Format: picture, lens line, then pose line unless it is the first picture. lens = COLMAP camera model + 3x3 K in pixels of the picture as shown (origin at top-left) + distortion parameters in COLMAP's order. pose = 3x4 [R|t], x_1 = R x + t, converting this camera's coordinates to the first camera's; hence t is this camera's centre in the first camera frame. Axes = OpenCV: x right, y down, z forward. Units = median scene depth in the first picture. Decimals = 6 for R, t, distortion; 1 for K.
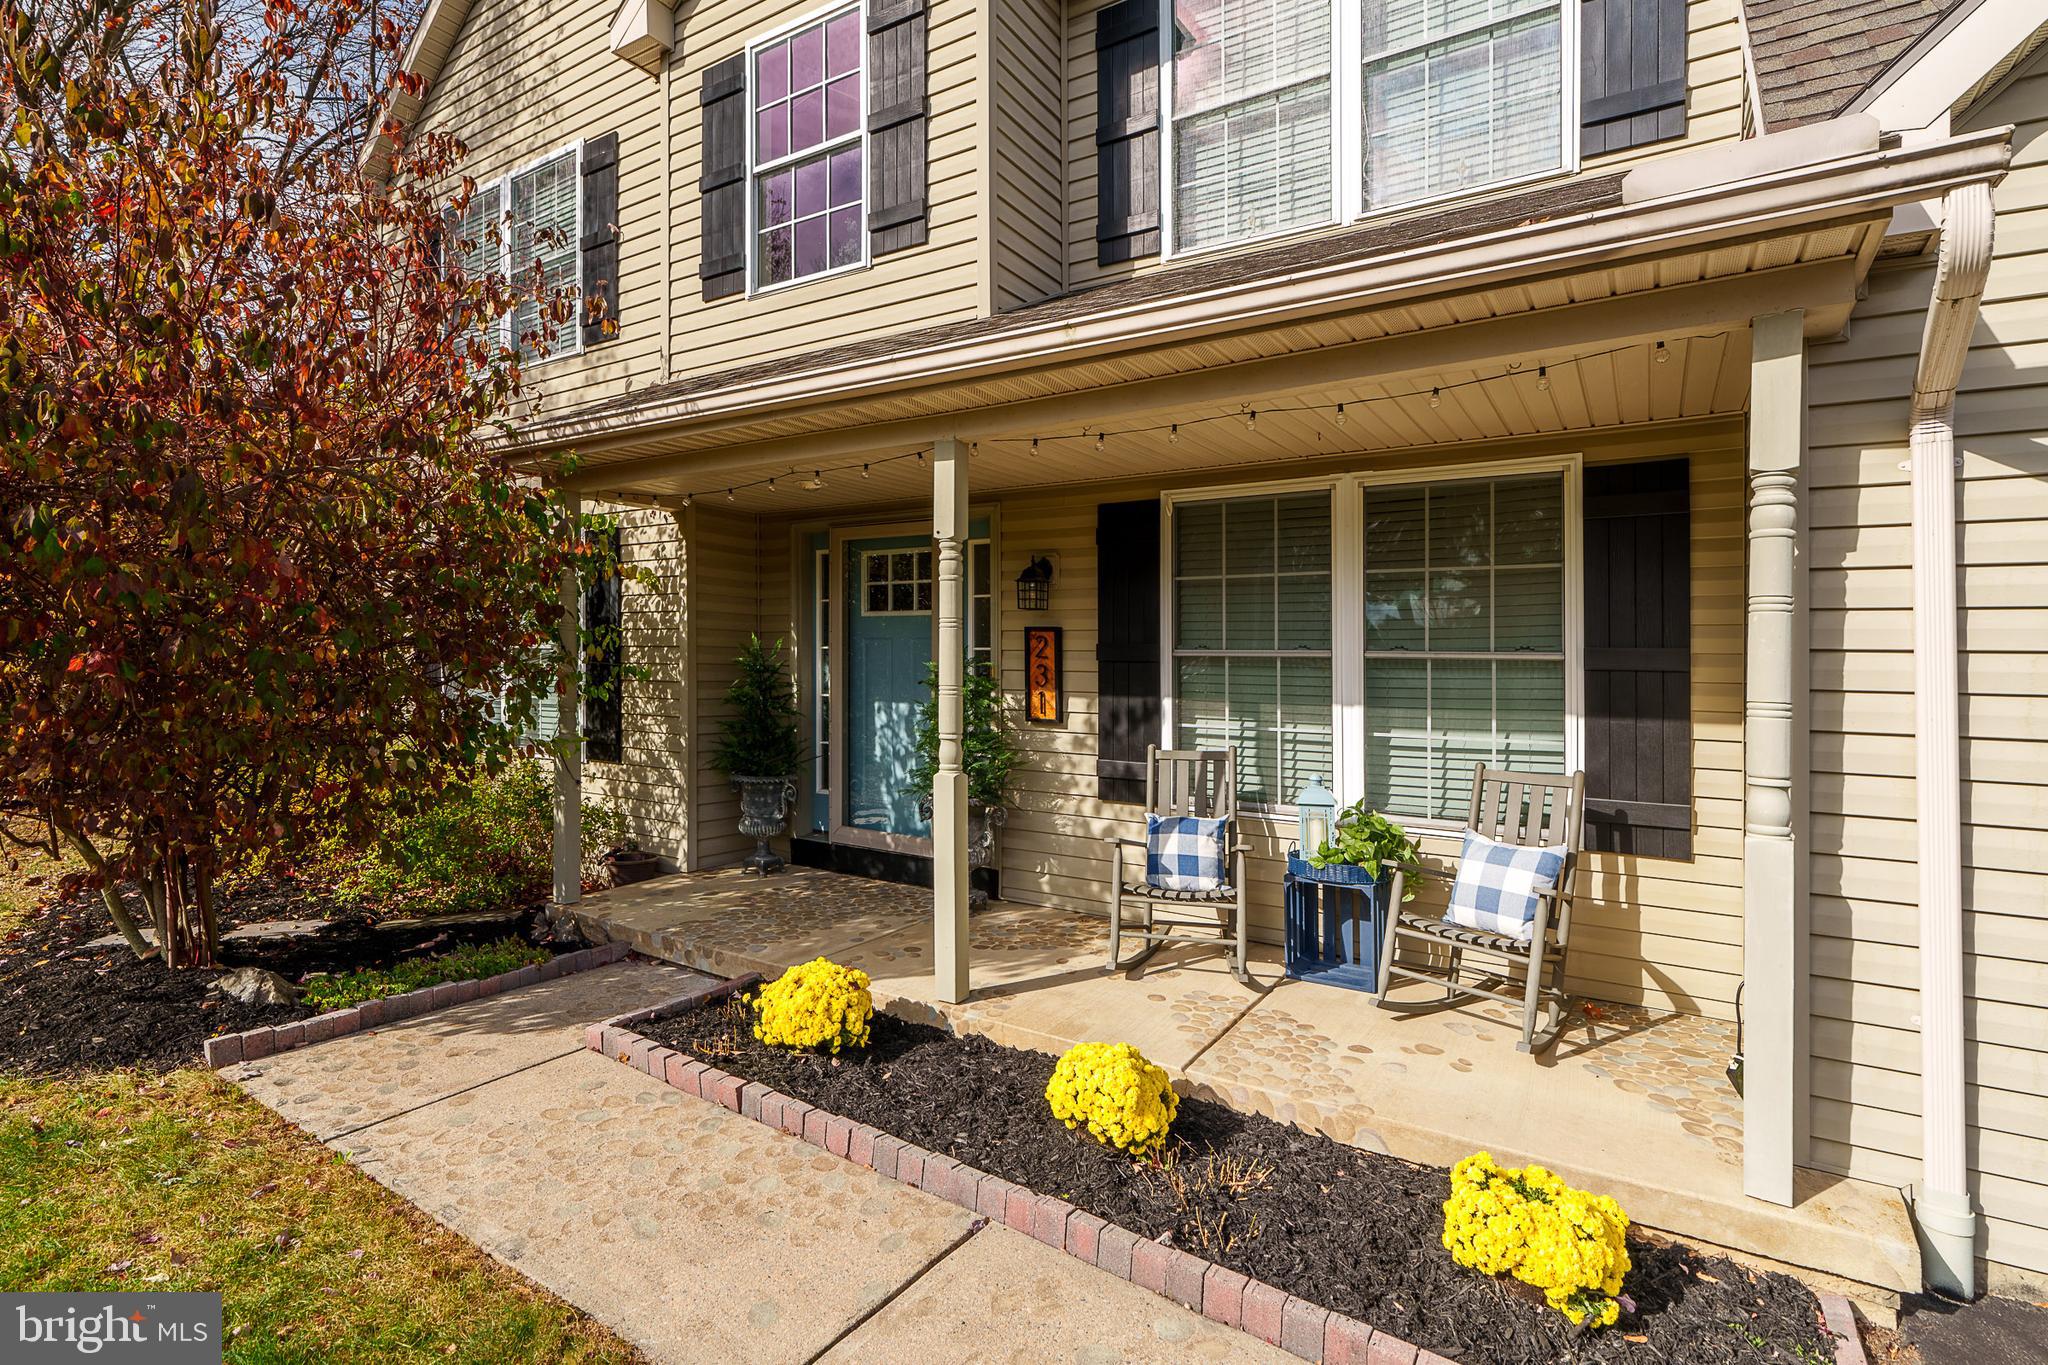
lens RADIAL K [[997.0, 0, 1015.9], [0, 997.0, 644.9], [0, 0, 1]] dist [-0.000776, 0.000238]
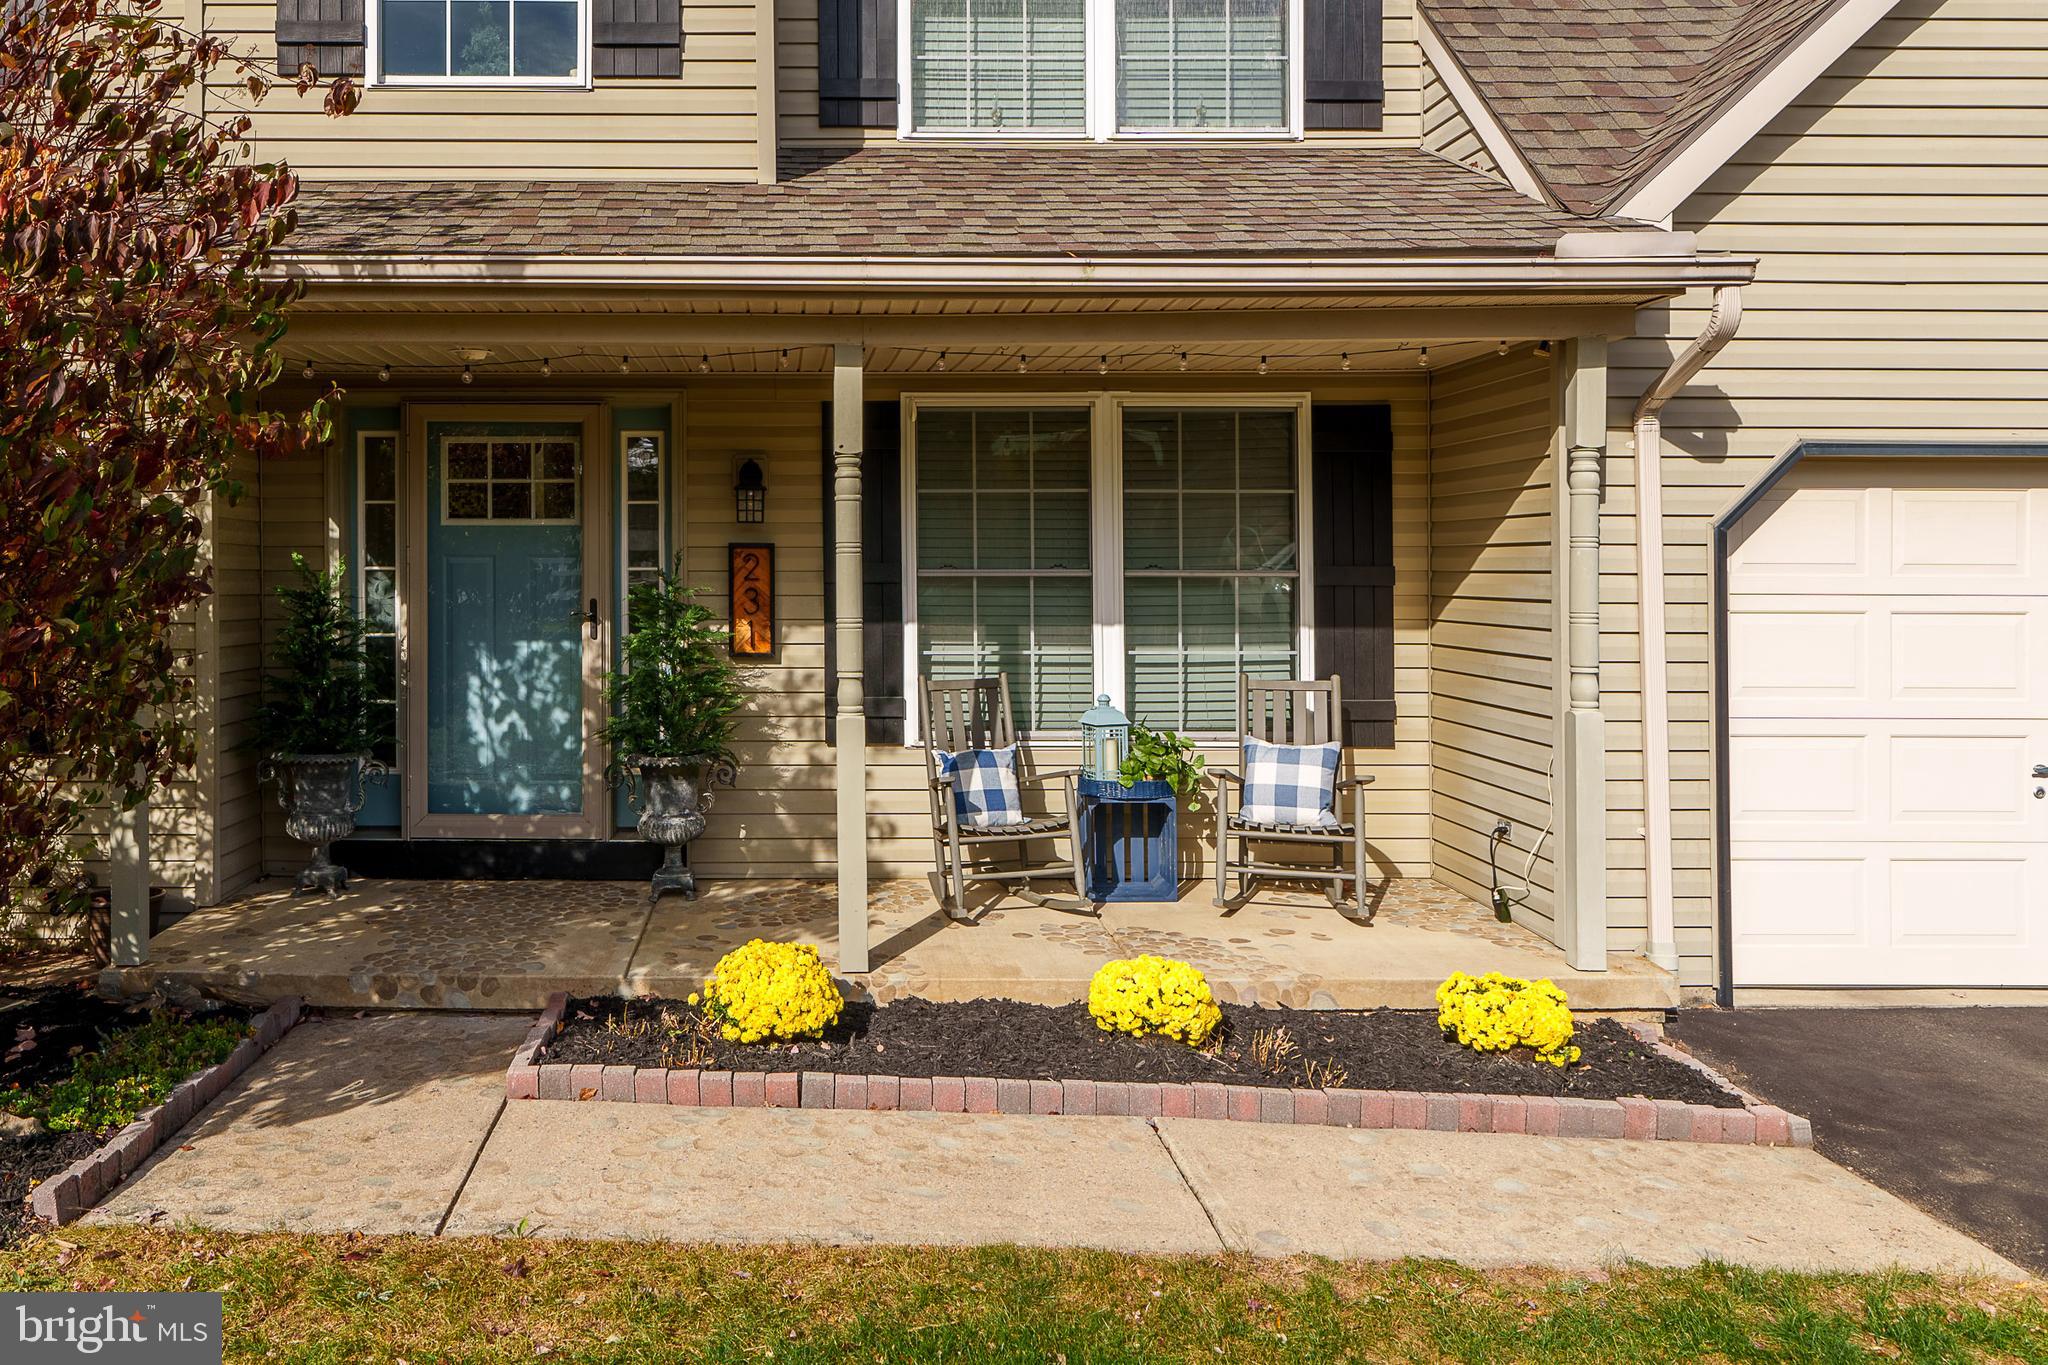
lens RADIAL K [[1485.0, 0, 819.3], [0, 1485.0, 520.0], [0, 0, 1]] dist [-0.002047, -0.001595]
pose [[0.840529, 0.003752, 0.541754, -0.719534], [0.001890, 0.999950, -0.009857, -0.030031], [-0.541764, 0.009309, 0.840479, -0.092068]]
